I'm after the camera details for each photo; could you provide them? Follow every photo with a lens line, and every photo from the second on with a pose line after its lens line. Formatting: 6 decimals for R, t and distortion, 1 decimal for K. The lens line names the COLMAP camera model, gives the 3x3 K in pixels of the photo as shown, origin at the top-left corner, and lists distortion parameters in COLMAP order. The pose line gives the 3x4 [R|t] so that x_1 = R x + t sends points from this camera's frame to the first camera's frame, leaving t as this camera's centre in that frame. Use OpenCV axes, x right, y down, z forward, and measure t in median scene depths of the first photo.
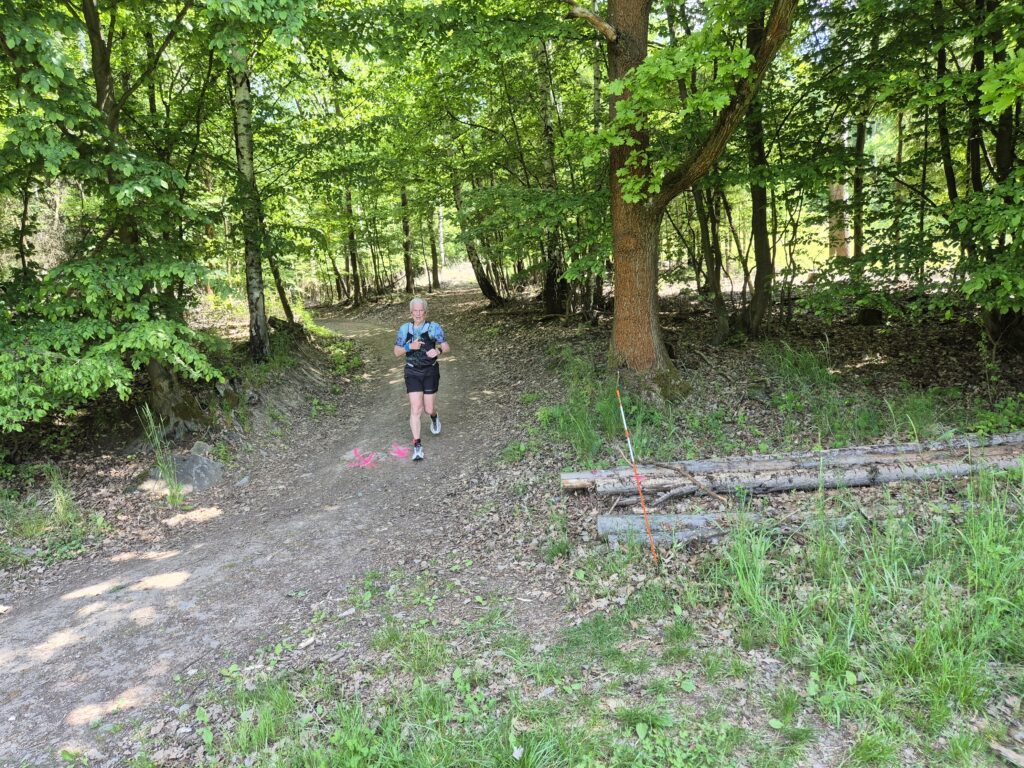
lens RADIAL K [[674.7, 0, 495.3], [0, 674.7, 378.5], [0, 0, 1]] dist [0.067540, -0.056720]
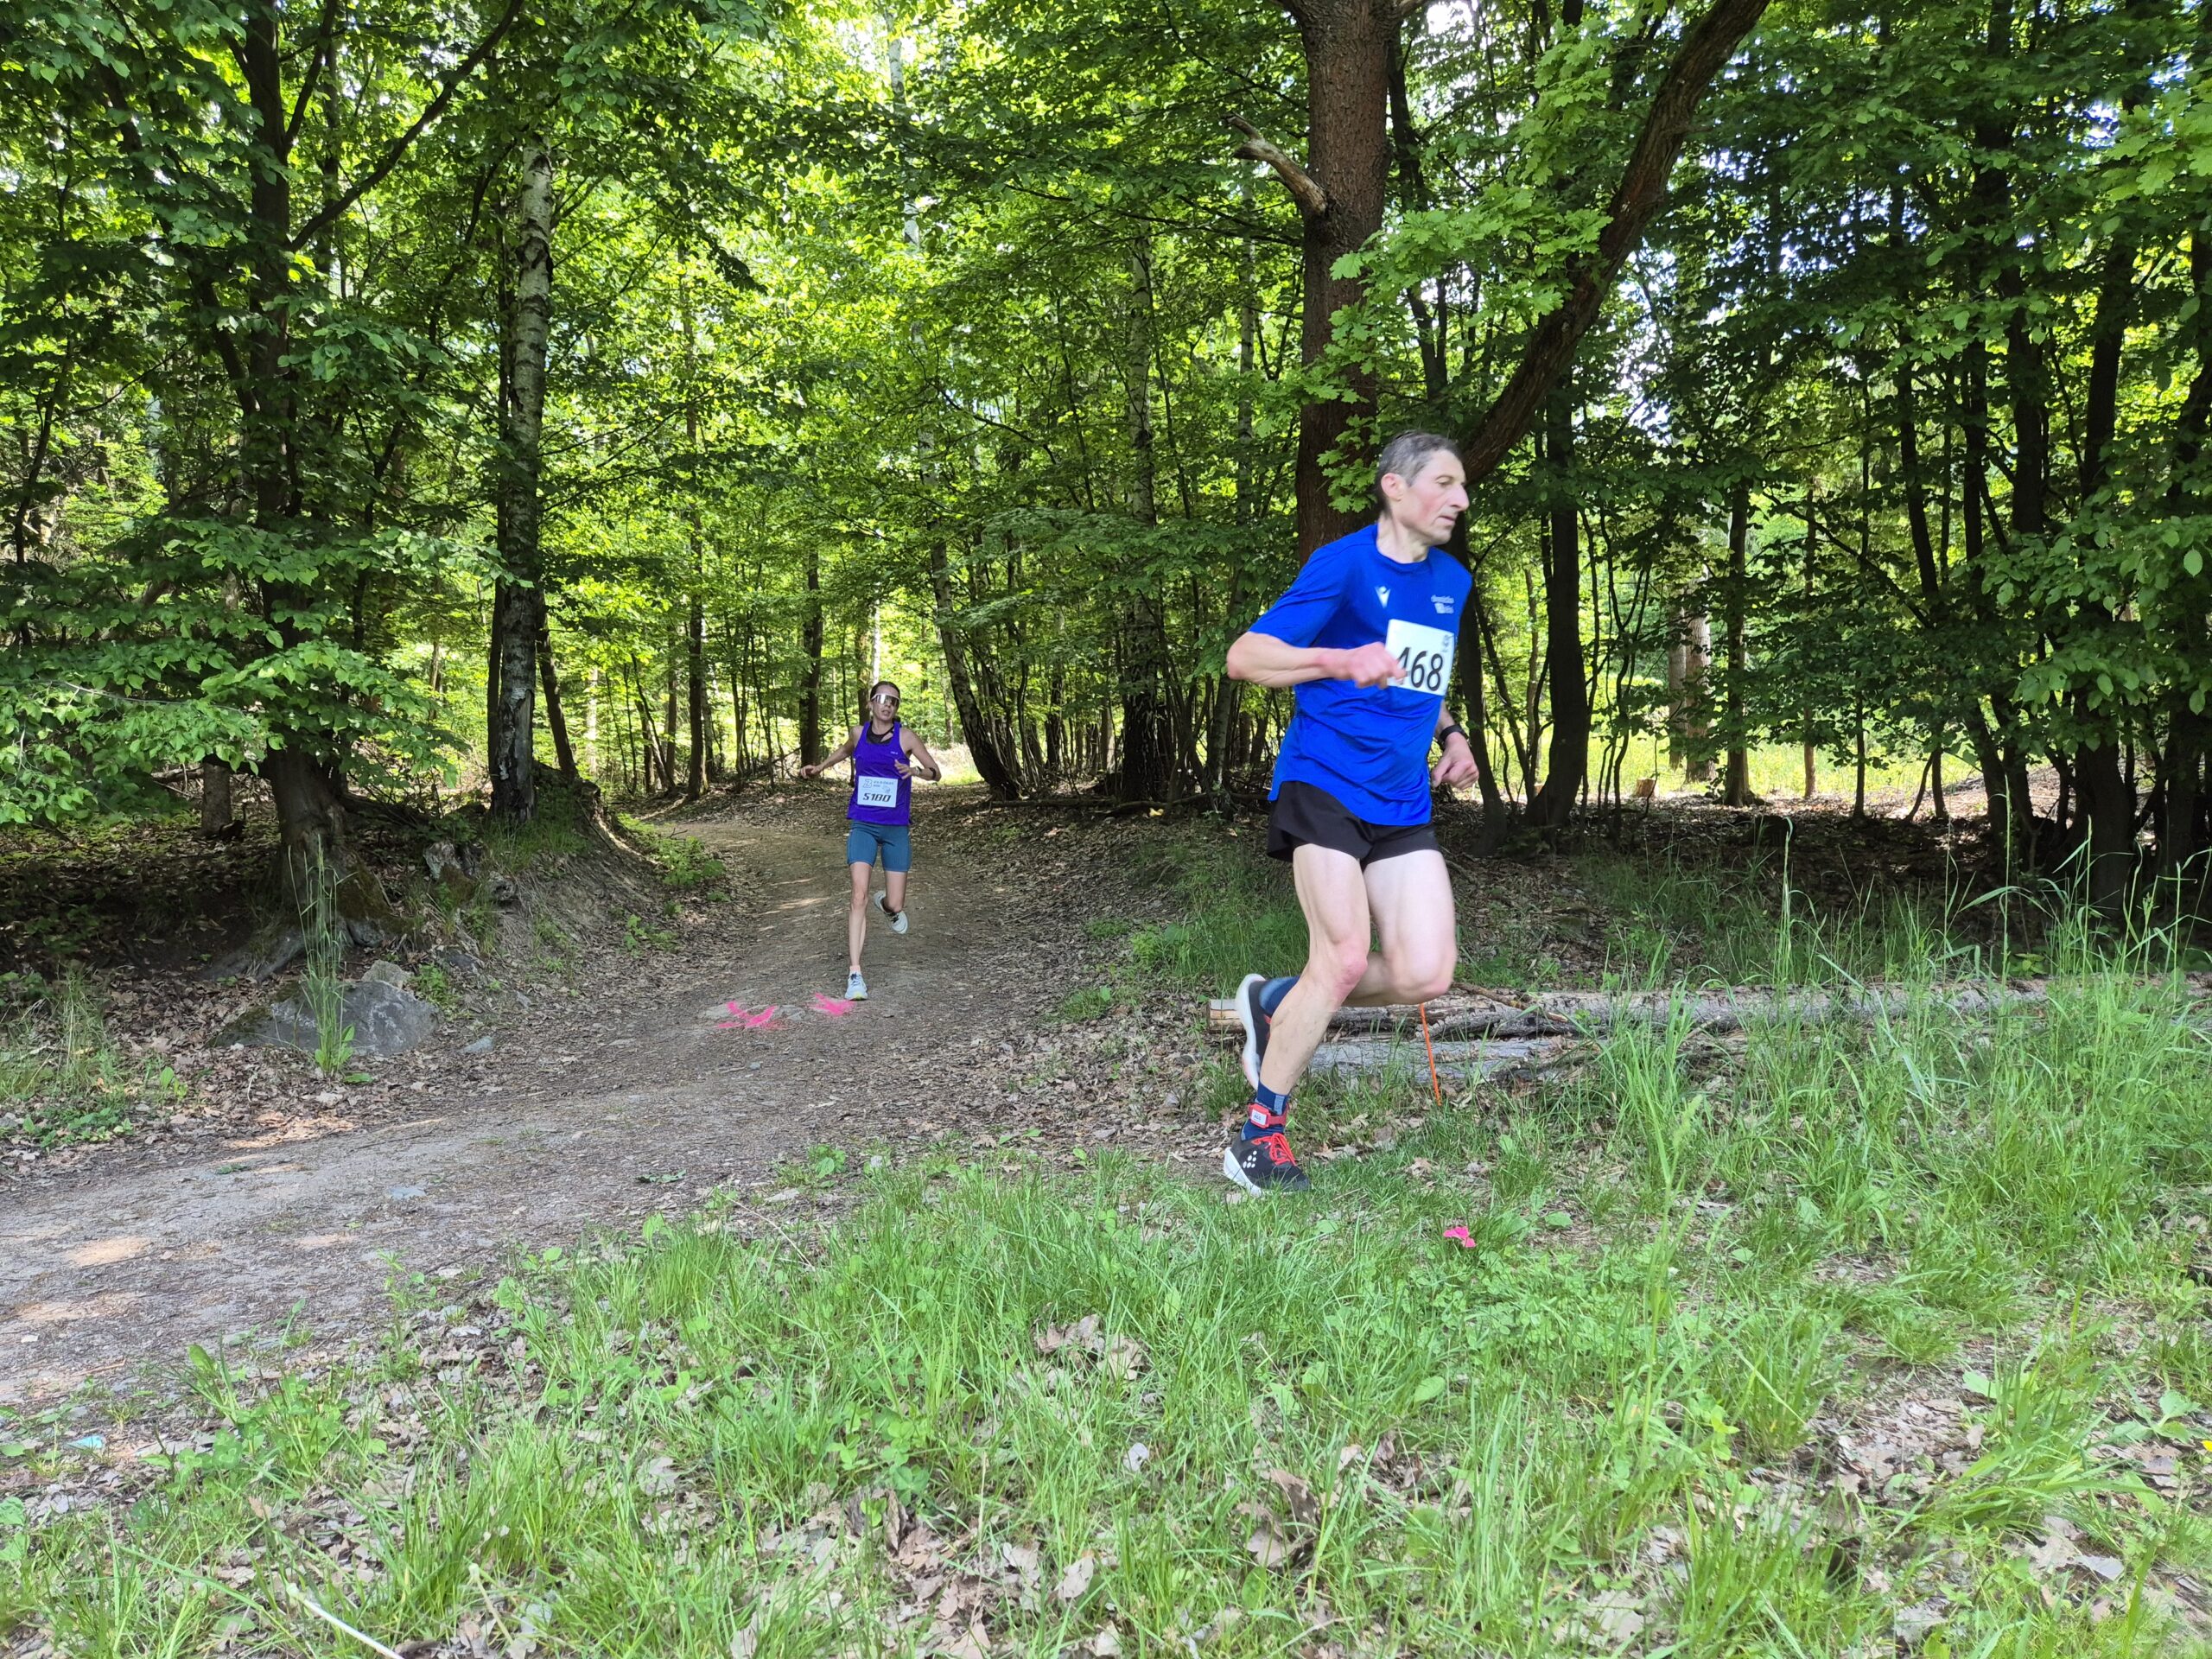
lens RADIAL K [[1450.0, 0, 1102.9], [0, 1450.0, 824.2], [0, 0, 1]] dist [0.074687, -0.065344]
pose [[0.993855, 0.065697, 0.089080, -0.060663], [-0.053350, 0.989473, -0.134522, 0.123189], [-0.096980, 0.128943, 0.986898, -0.019783]]
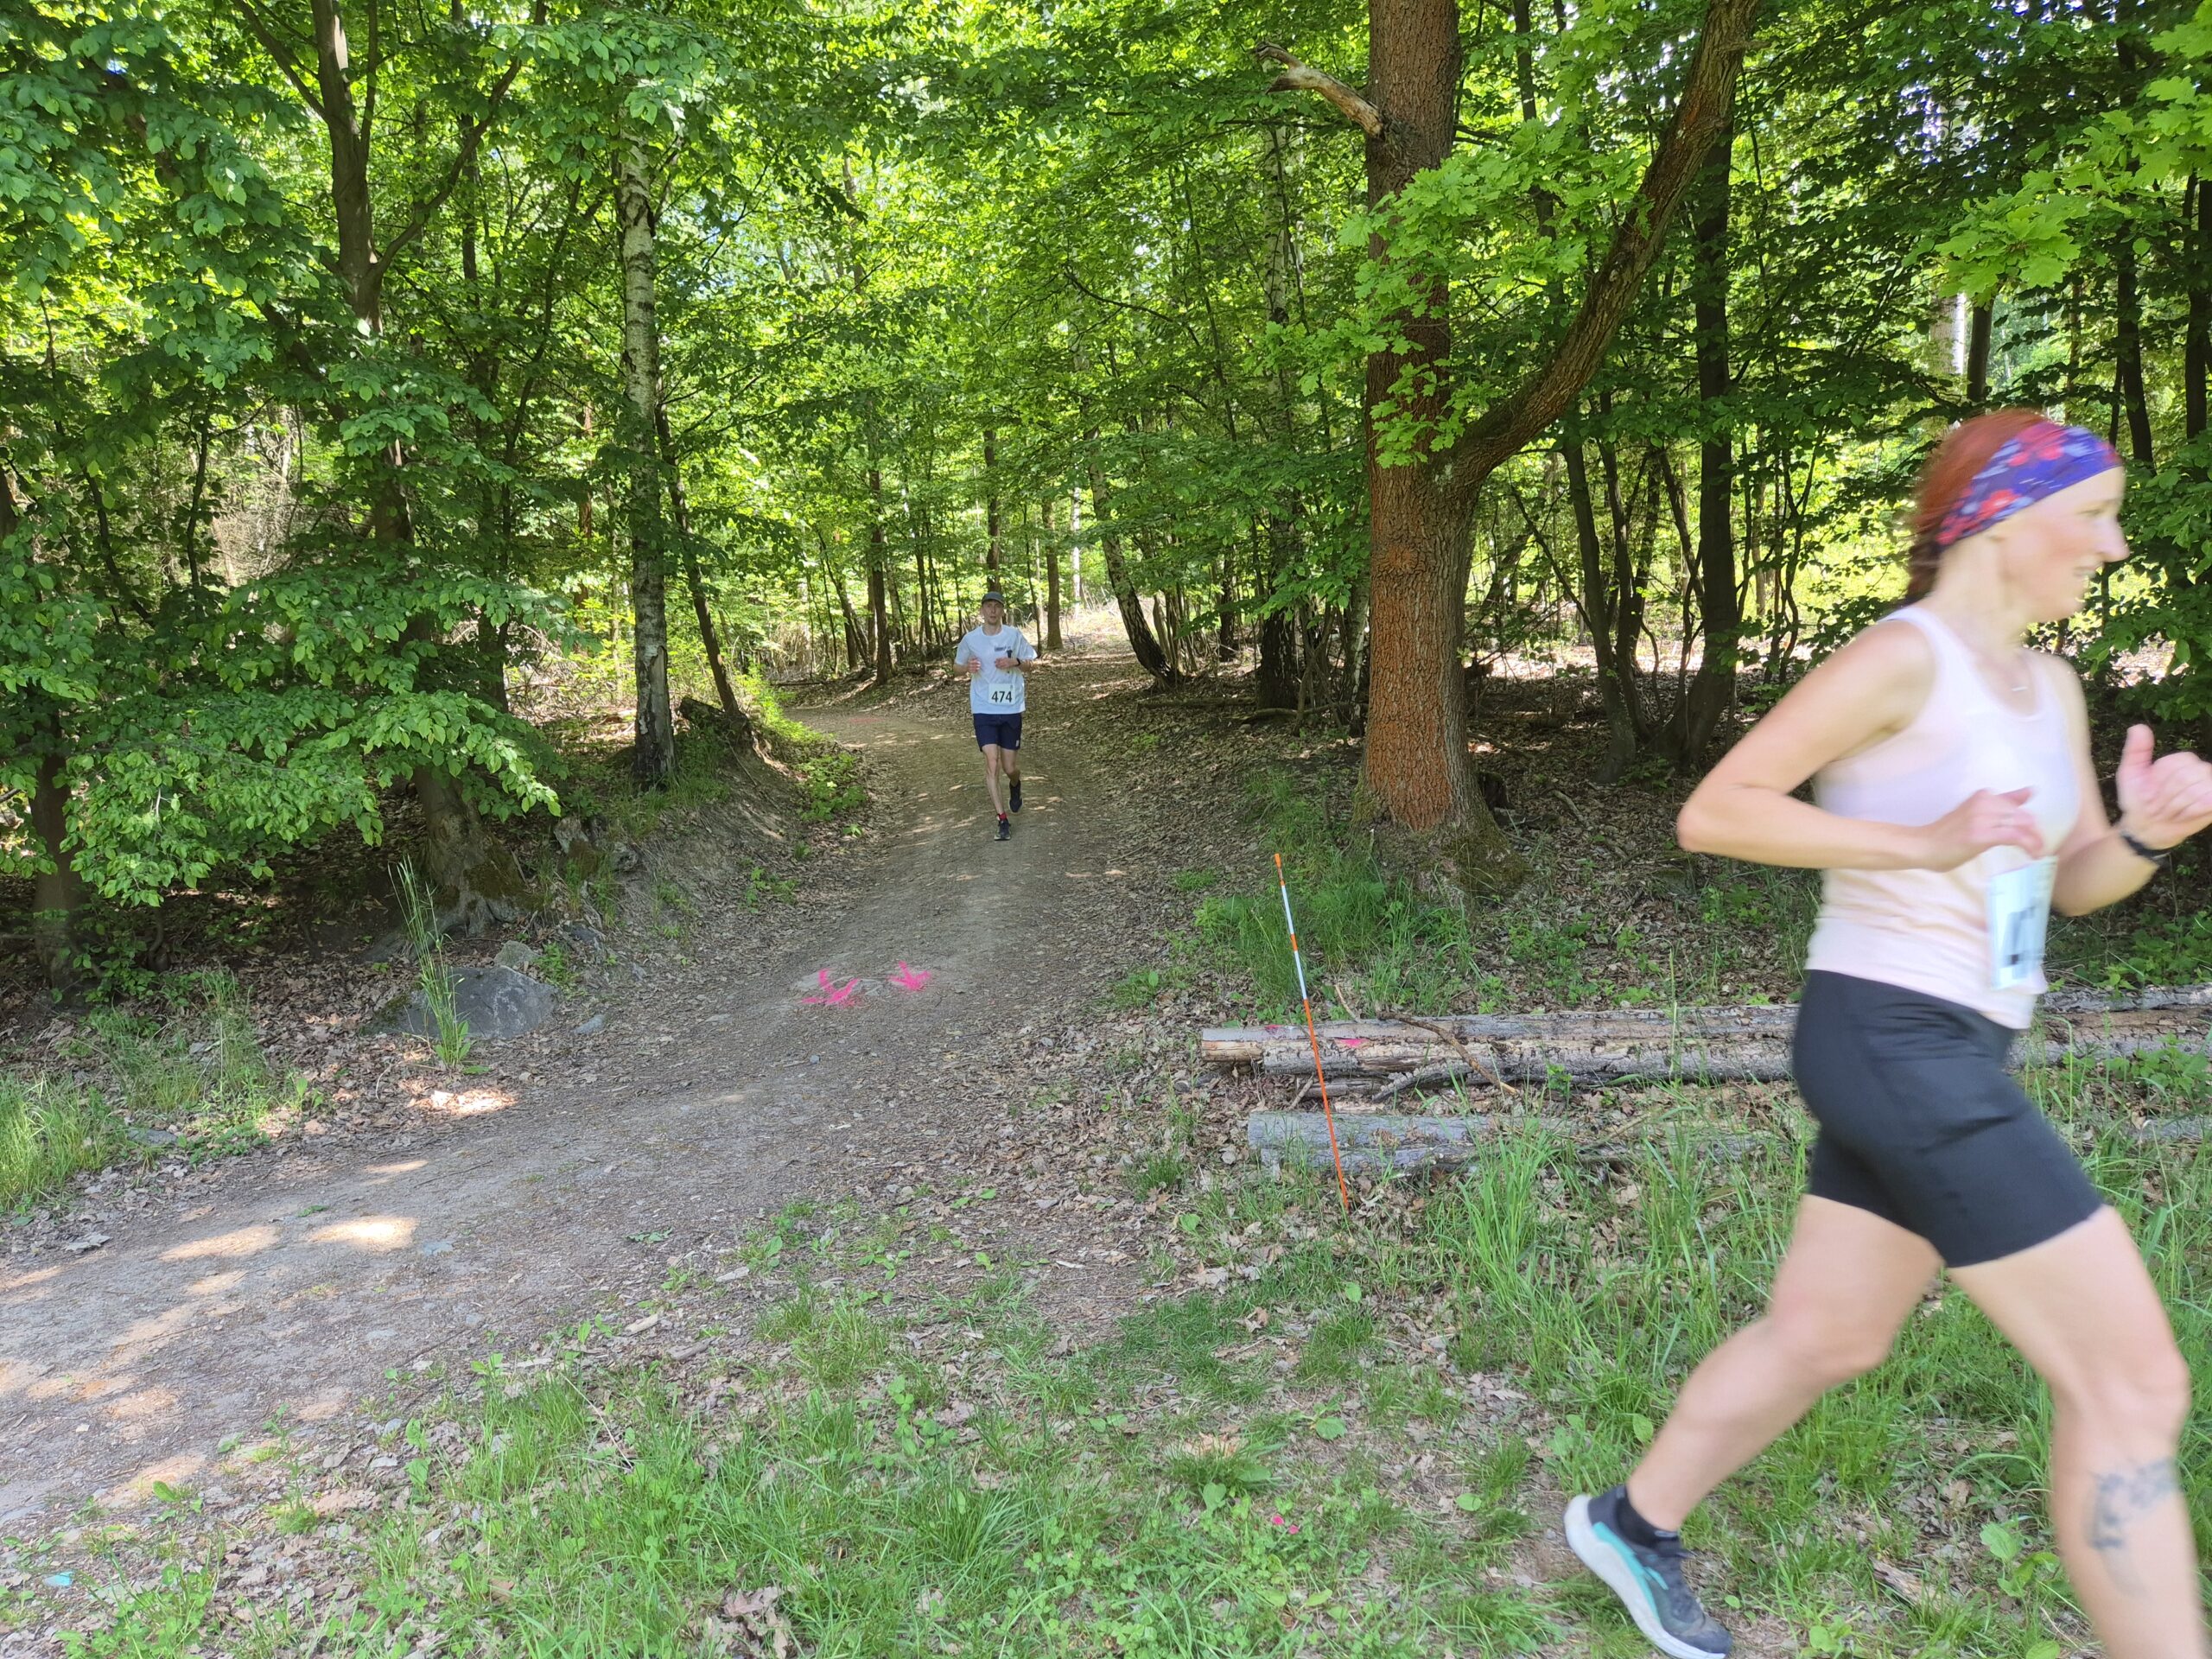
lens RADIAL K [[1453.2, 0, 1080.6], [0, 1453.2, 840.3], [0, 0, 1]] dist [0.068222, -0.057503]
pose [[0.996600, 0.034672, -0.074736, 0.063220], [-0.035001, 0.999382, -0.003100, 0.008691], [0.074582, 0.005706, 0.997199, -0.039425]]
